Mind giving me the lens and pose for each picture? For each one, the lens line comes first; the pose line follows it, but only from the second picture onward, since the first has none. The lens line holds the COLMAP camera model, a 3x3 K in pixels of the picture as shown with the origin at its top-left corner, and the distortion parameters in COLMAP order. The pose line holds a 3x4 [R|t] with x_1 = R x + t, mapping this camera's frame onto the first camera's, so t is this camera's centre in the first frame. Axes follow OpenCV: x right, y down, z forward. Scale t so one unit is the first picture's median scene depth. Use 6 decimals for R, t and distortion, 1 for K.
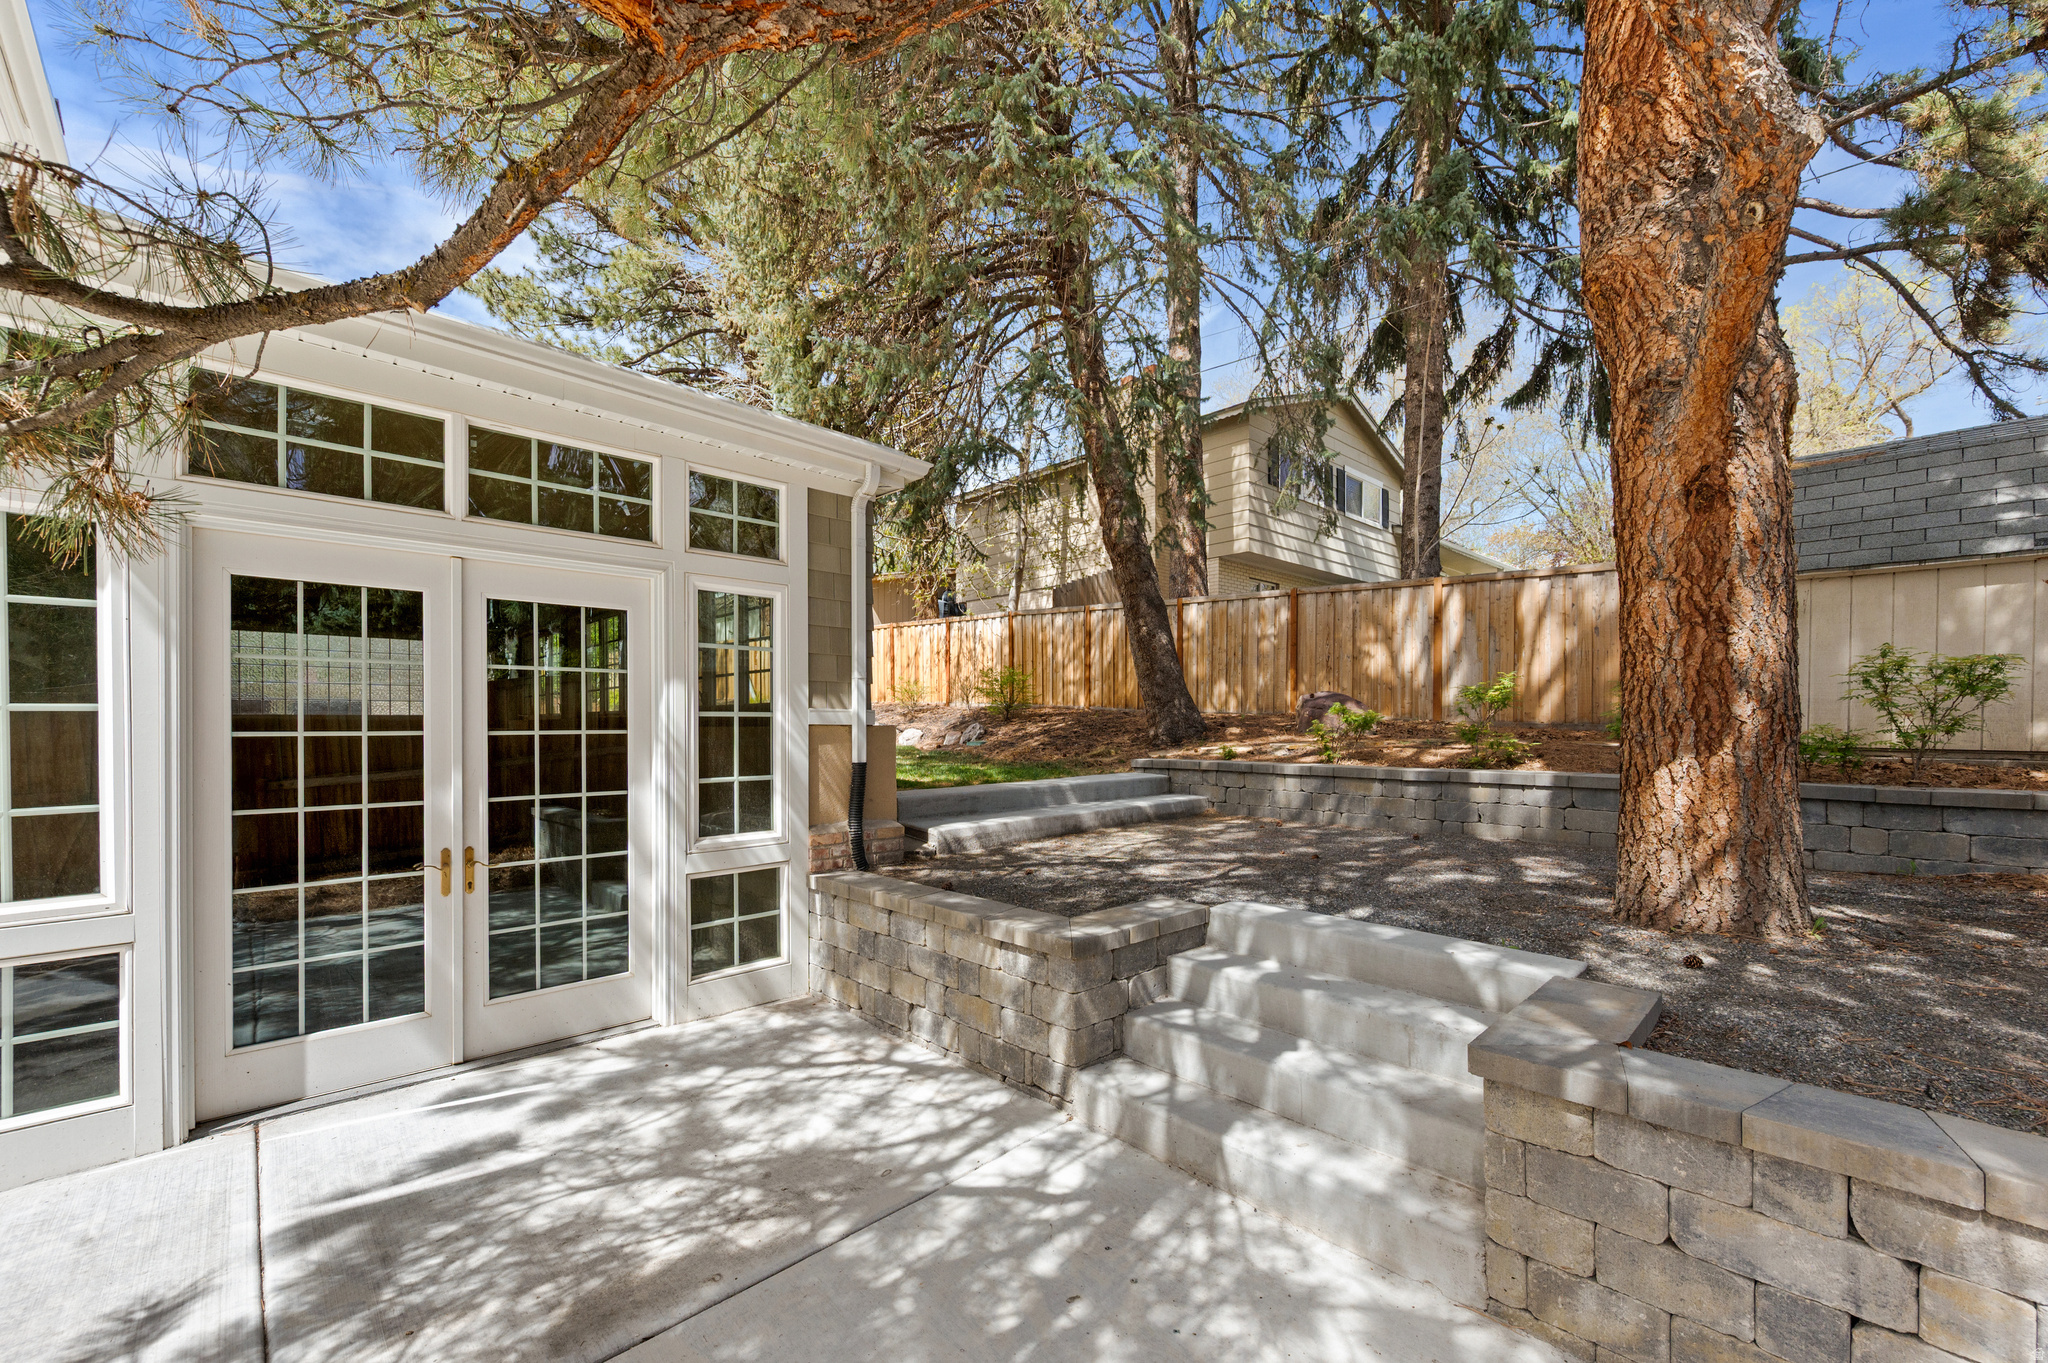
lens RADIAL K [[824.3, 0, 1026.3], [0, 824.3, 719.8], [0, 0, 1]] dist [0.000909, 0.000190]
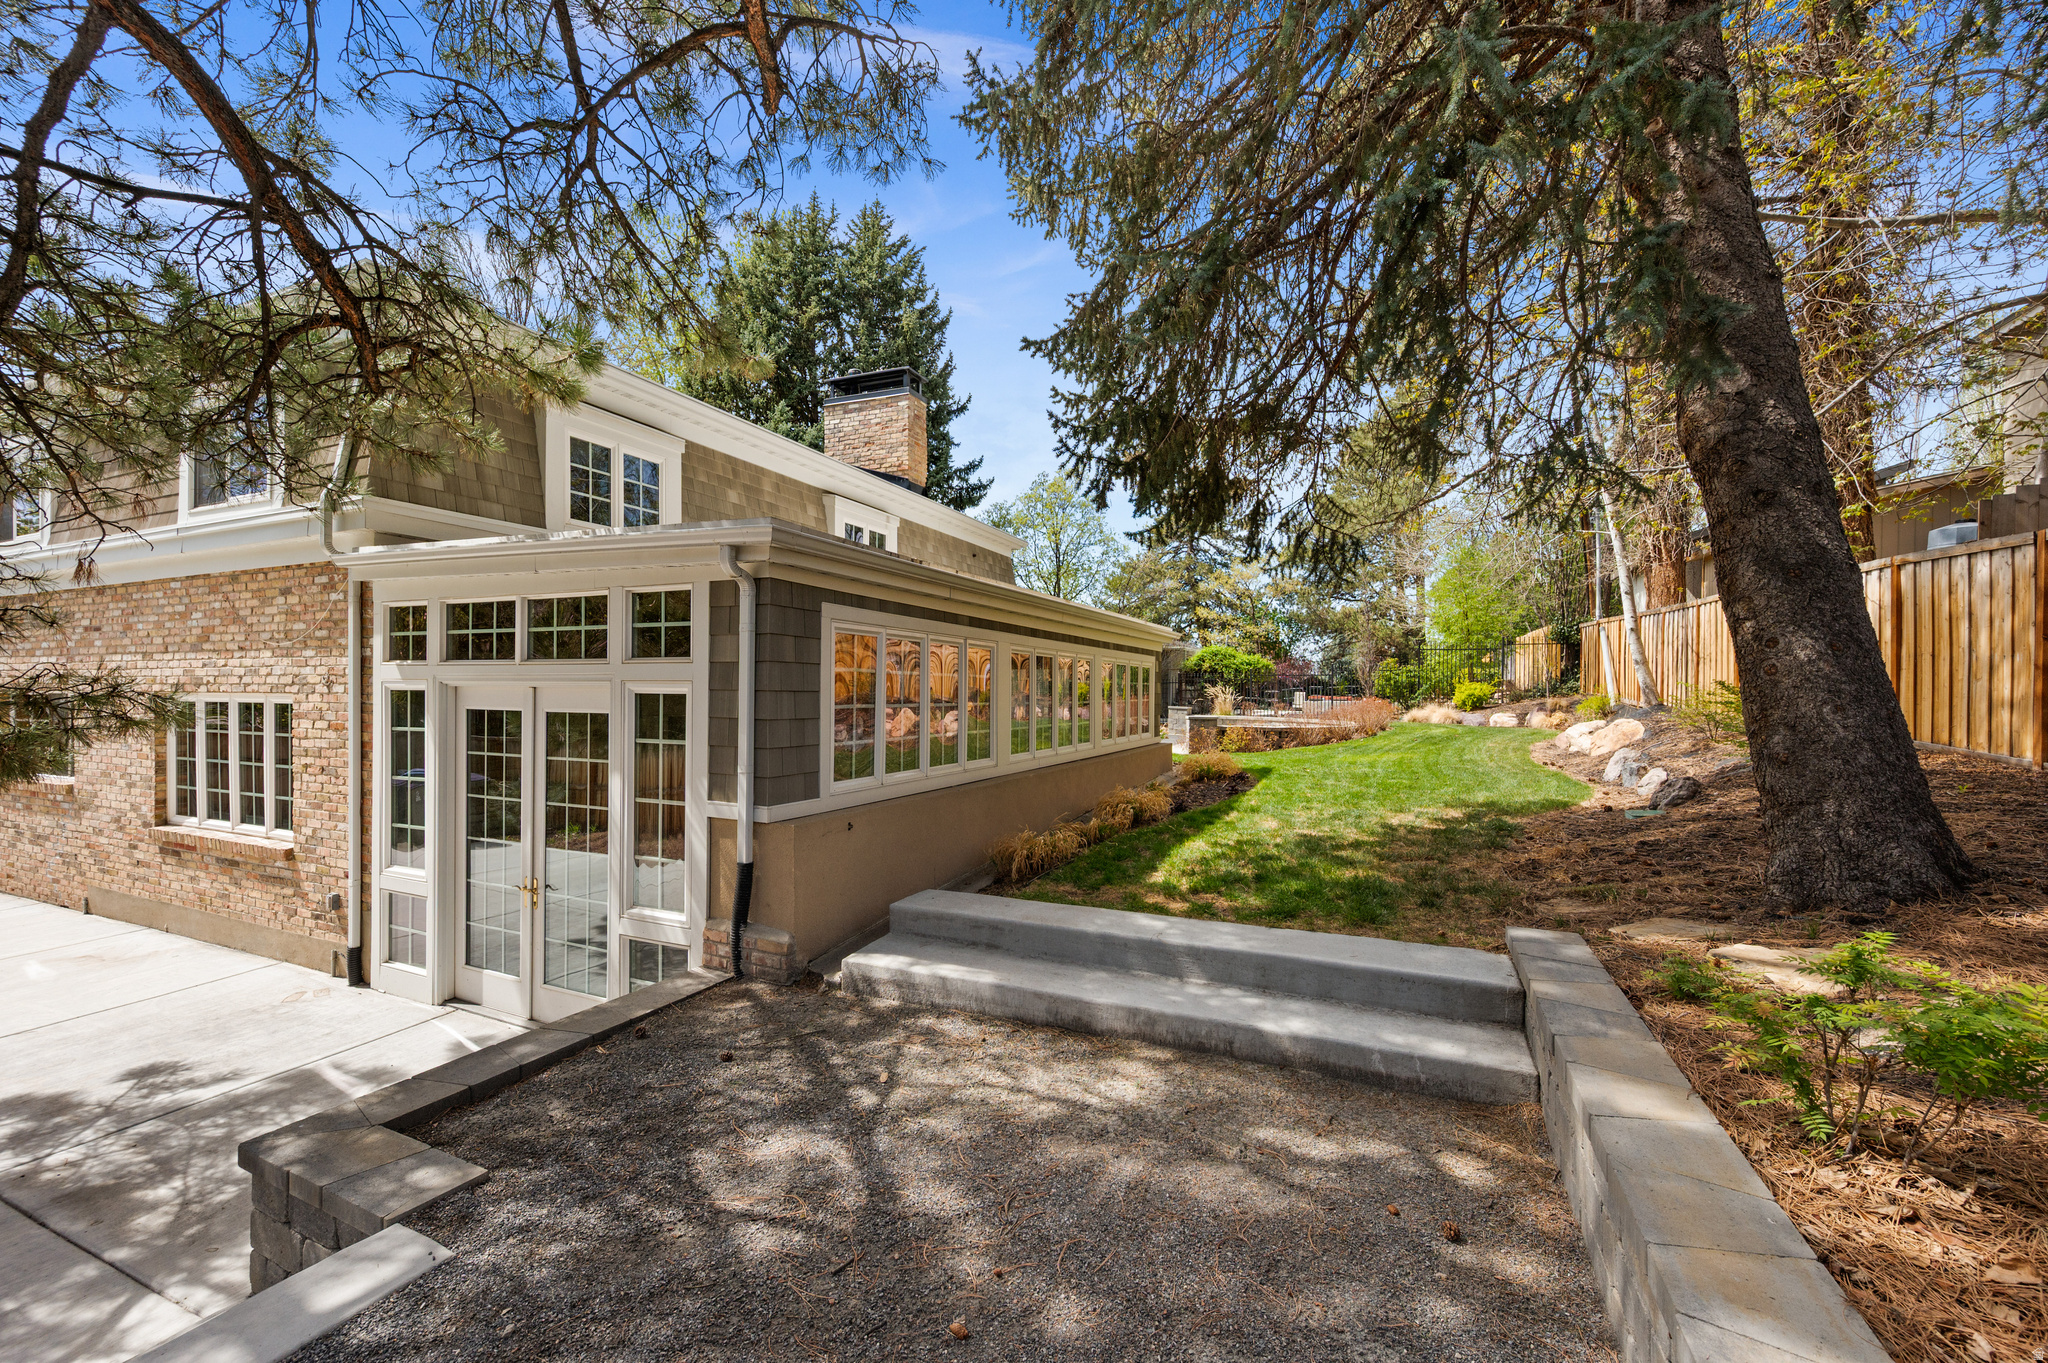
lens RADIAL K [[817.8, 0, 1012.9], [0, 817.8, 691.6], [0, 0, 1]] dist [0.001507, 0.000656]
pose [[0.369560, 0.010264, -0.929150, 0.967319], [-0.004981, 0.999947, 0.009065, -0.191344], [0.929194, 0.001279, 0.369591, 1.183430]]
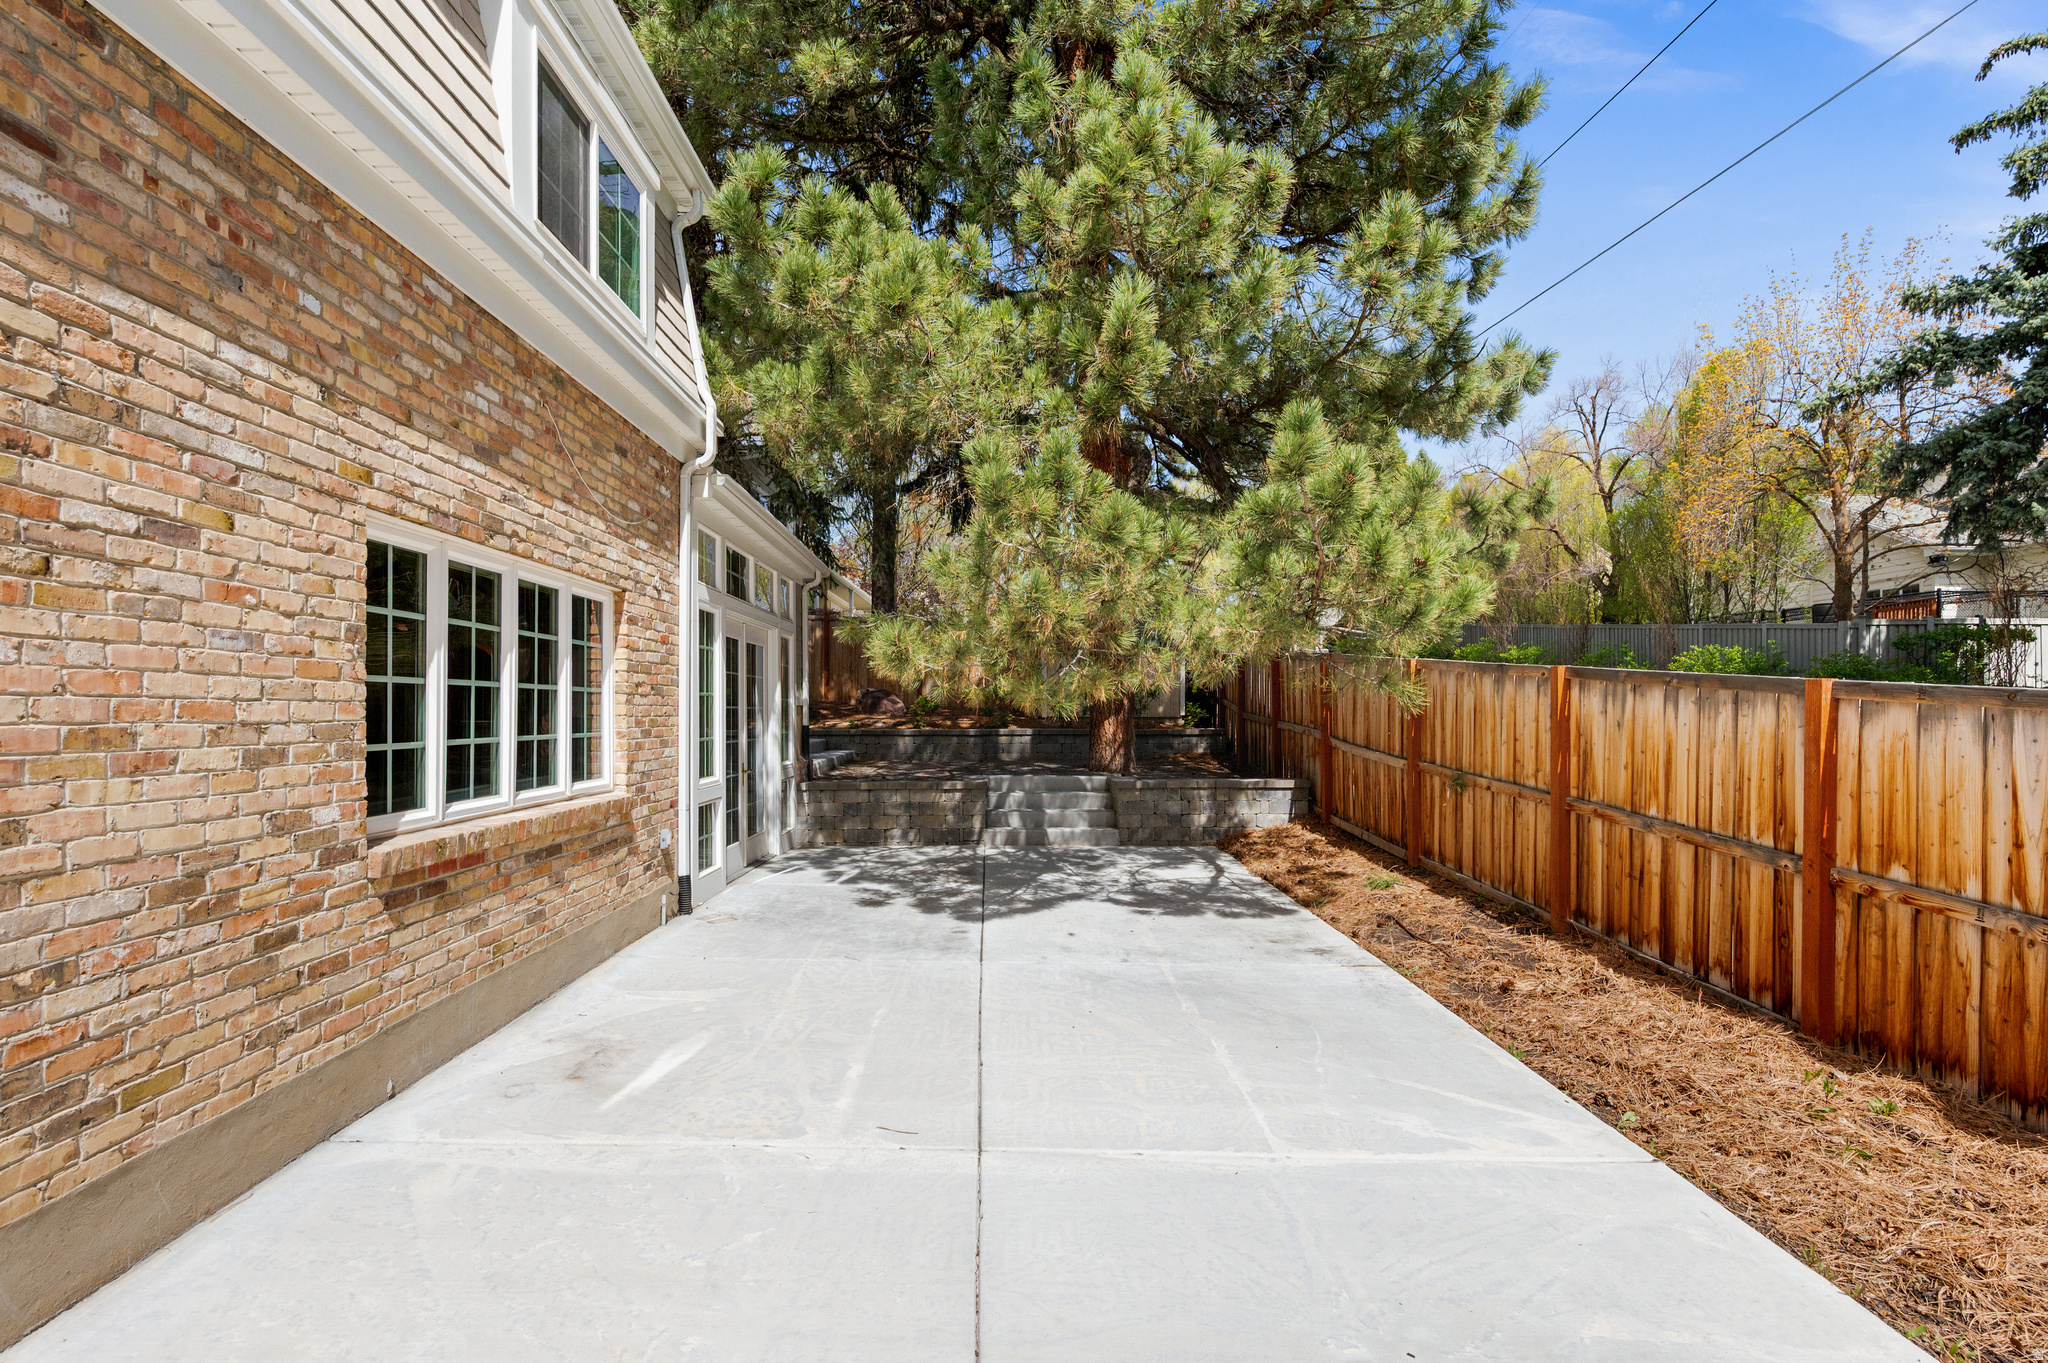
lens RADIAL K [[903.3, 0, 1025.8], [0, 903.3, 709.3], [0, 0, 1]] dist [0.000121, 0.000001]
pose [[0.674498, 0.003872, 0.738267, -1.742064], [-0.004524, 0.999989, -0.001112, 0.019276], [-0.738263, -0.002590, 0.674508, -0.962322]]
